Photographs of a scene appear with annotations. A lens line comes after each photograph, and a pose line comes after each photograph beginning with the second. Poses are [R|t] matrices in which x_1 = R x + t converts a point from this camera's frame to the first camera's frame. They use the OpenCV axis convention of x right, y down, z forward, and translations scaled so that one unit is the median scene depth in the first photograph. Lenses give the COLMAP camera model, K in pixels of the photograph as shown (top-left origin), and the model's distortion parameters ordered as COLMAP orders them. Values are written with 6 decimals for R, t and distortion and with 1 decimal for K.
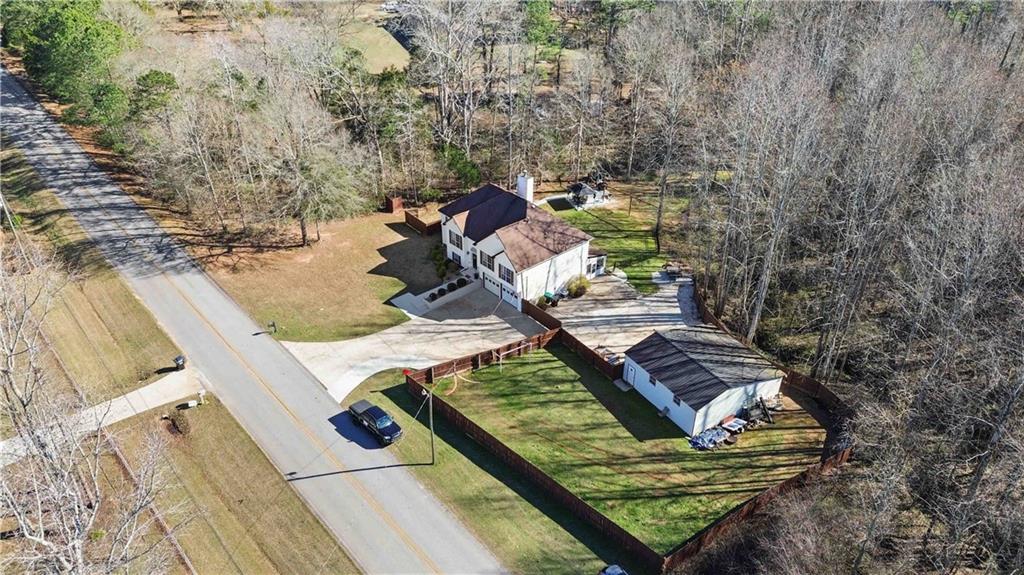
lens RADIAL K [[720.0, 0, 511.1], [0, 720.0, 283.3], [0, 0, 1]] dist [0.037460, -0.023777]
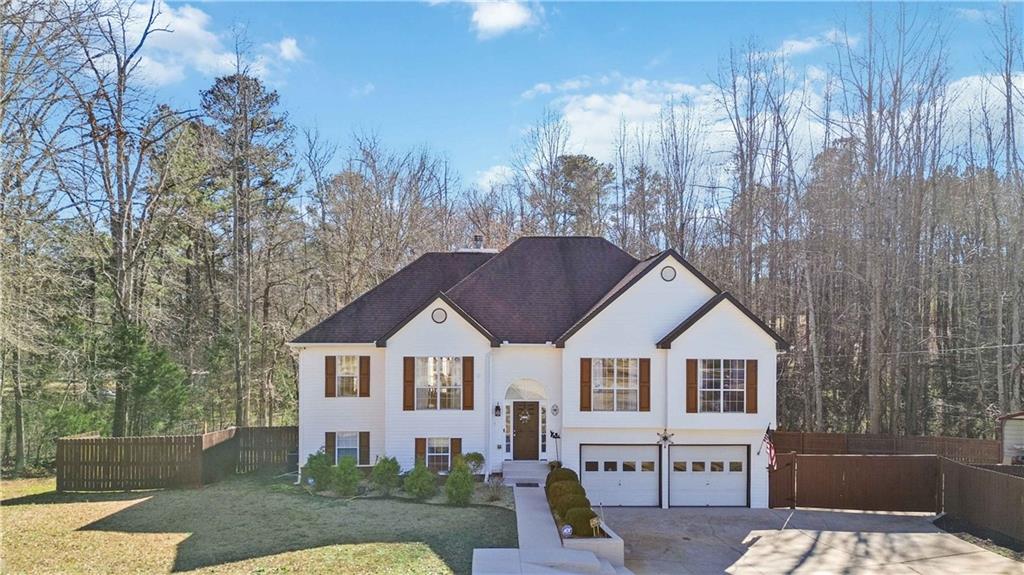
lens RADIAL K [[745.0, 0, 500.7], [0, 745.0, 286.7], [0, 0, 1]] dist [0.020197, -0.018338]
pose [[0.654328, -0.003735, 0.756202, -0.317133], [0.415338, 0.837432, -0.355249, 0.028340], [-0.631941, 0.546529, 0.549506, 0.864349]]
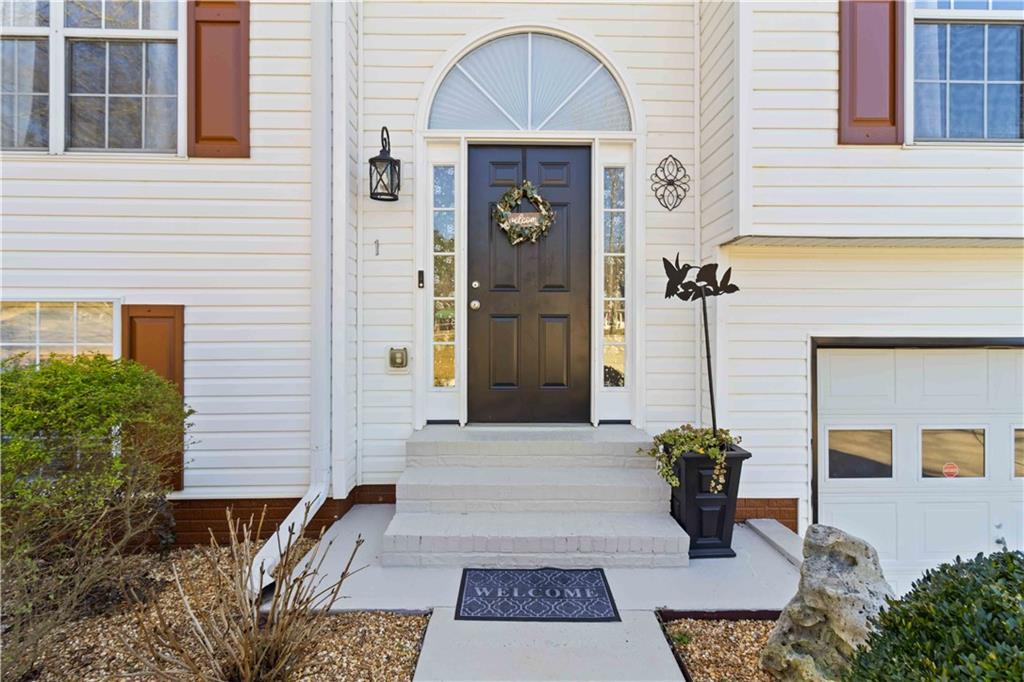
lens RADIAL K [[481.8, 0, 509.5], [0, 481.8, 314.2], [0, 0, 1]] dist [-0.003158, -0.000279]
pose [[0.678169, -0.009922, 0.734839, -0.086553], [0.405586, 0.838895, -0.362982, -0.014547], [-0.612851, 0.544204, 0.572937, 1.057314]]
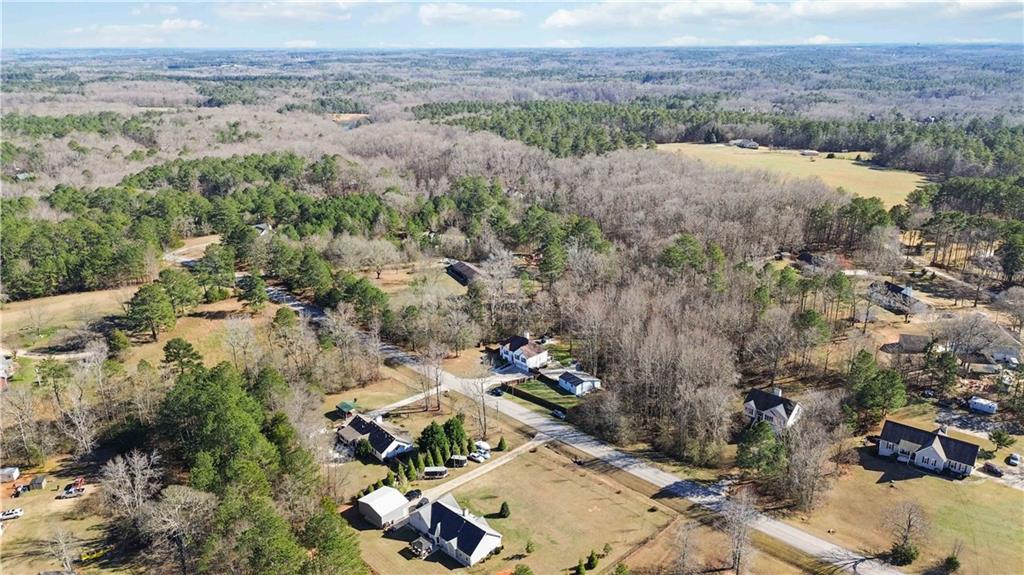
lens RADIAL K [[720.0, 0, 513.6], [0, 720.0, 290.4], [0, 0, 1]] dist [0.037460, -0.023777]
pose [[0.997451, -0.036763, 0.061155, -0.252041], [0.050344, 0.969951, -0.238035, 0.481662], [-0.050566, 0.240507, 0.969329, -2.406608]]
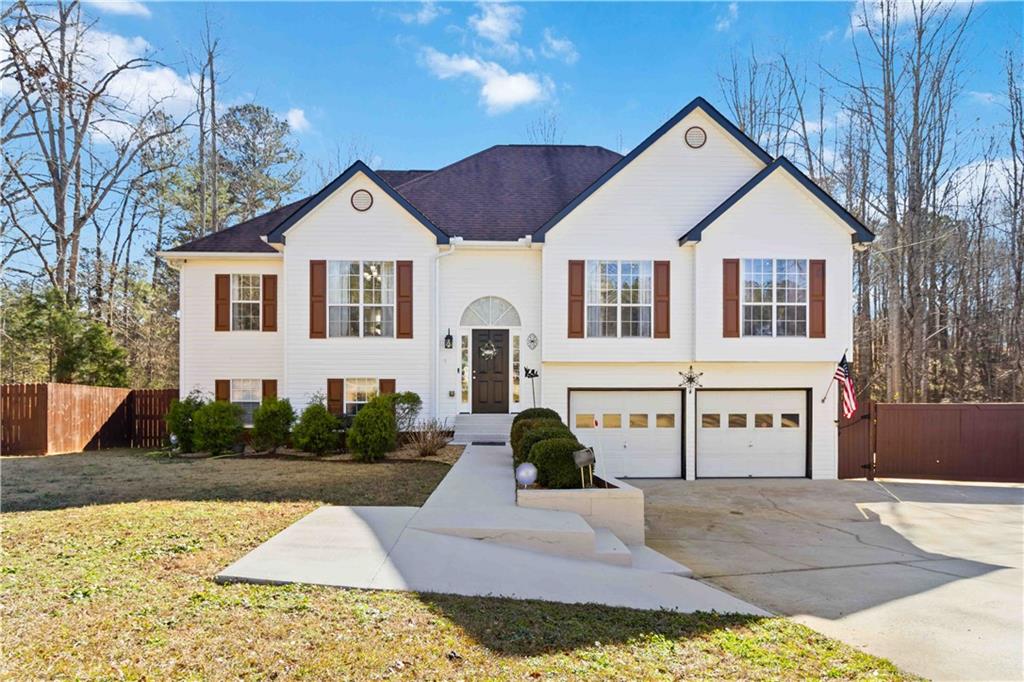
lens RADIAL K [[625.6, 0, 518.1], [0, 625.6, 342.5], [0, 0, 1]] dist [-0.029813, 0.003261]
pose [[0.649645, 0.002881, 0.760233, -0.197340], [0.418297, 0.833660, -0.360608, 0.034969], [-0.634814, 0.552271, 0.540378, 0.962432]]
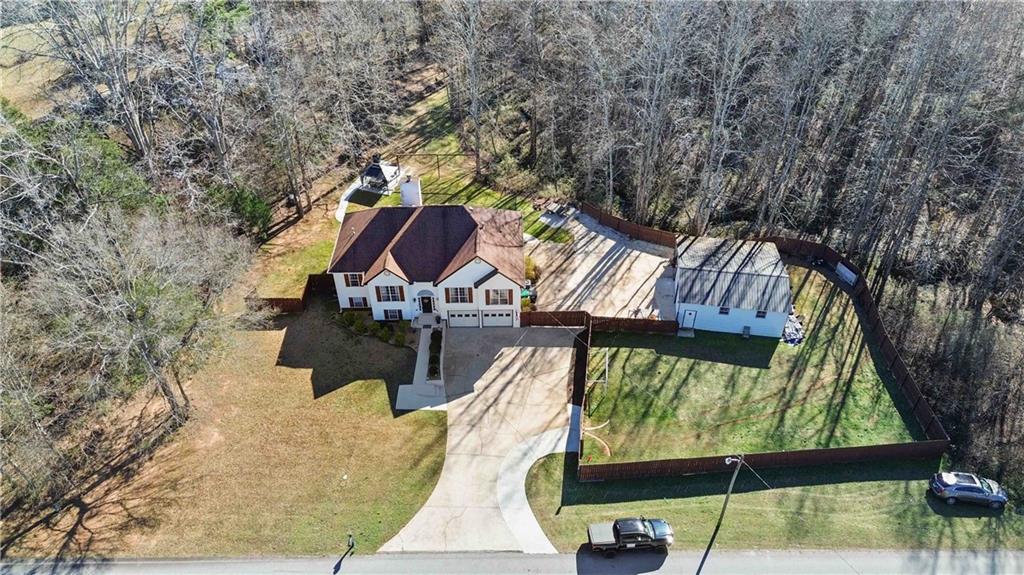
lens RADIAL K [[720.0, 0, 512.9], [0, 720.0, 288.6], [0, 0, 1]] dist [0.037460, -0.023777]
pose [[0.662134, -0.496749, 0.561087, -0.450627], [0.416924, 0.866344, 0.274995, -0.239561], [-0.622698, 0.051847, 0.780742, 0.355723]]
